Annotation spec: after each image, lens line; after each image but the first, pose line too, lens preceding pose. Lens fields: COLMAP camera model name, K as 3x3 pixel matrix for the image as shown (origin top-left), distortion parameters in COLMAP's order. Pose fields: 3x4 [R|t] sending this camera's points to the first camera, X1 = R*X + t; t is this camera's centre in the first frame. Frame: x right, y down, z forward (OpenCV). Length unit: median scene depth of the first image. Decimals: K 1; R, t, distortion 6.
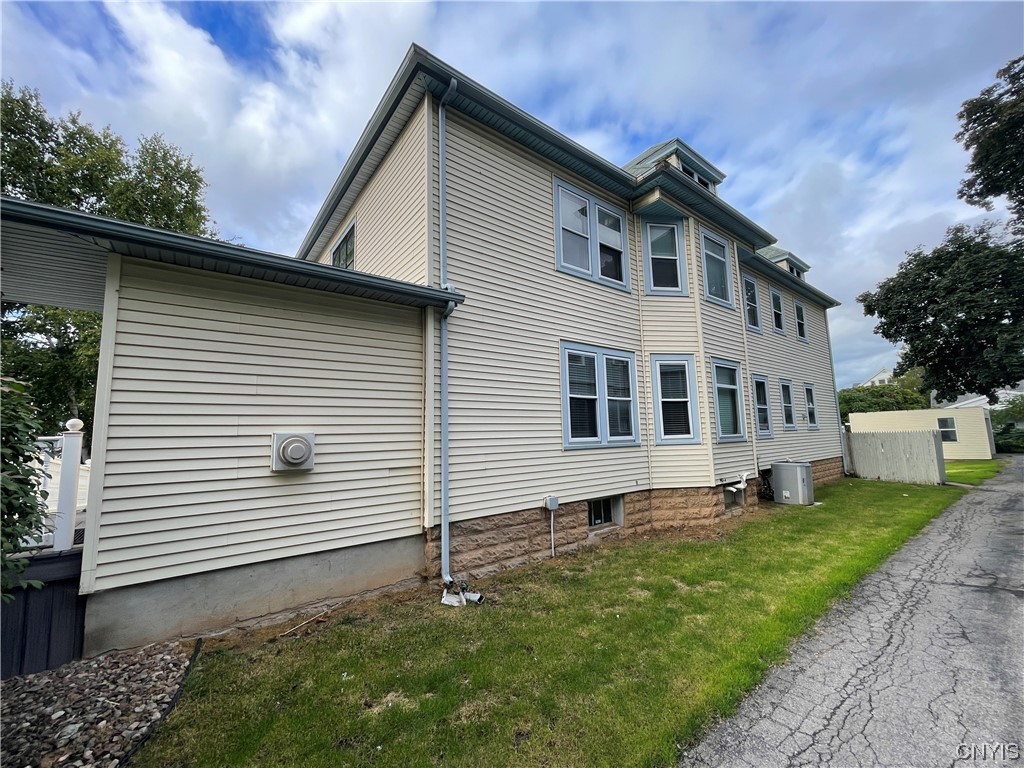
lens RADIAL K [[411.6, 0, 517.2], [0, 411.6, 381.4], [0, 0, 1]] dist [-0.002075, -0.000226]
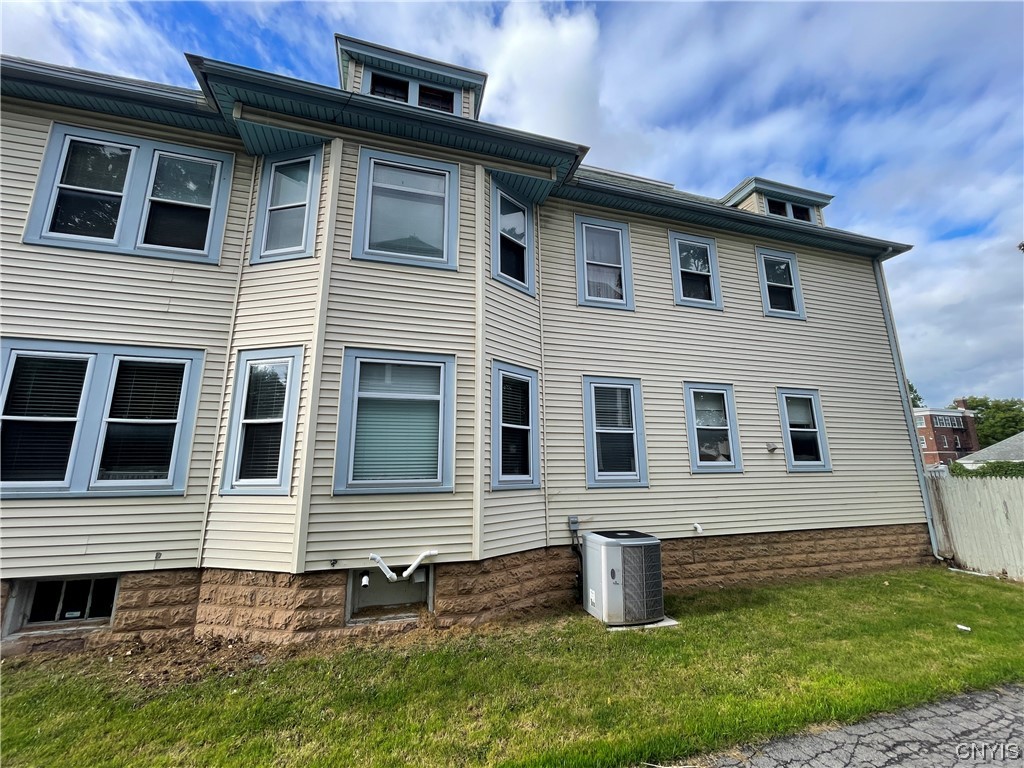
lens RADIAL K [[411.6, 0, 510.7], [0, 411.6, 391.7], [0, 0, 1]] dist [-0.002075, -0.000226]
pose [[0.925912, -0.066800, -0.371786, 0.967137], [0.039085, 0.995899, -0.081598, 0.066564], [0.375711, 0.061021, 0.924726, 0.574909]]
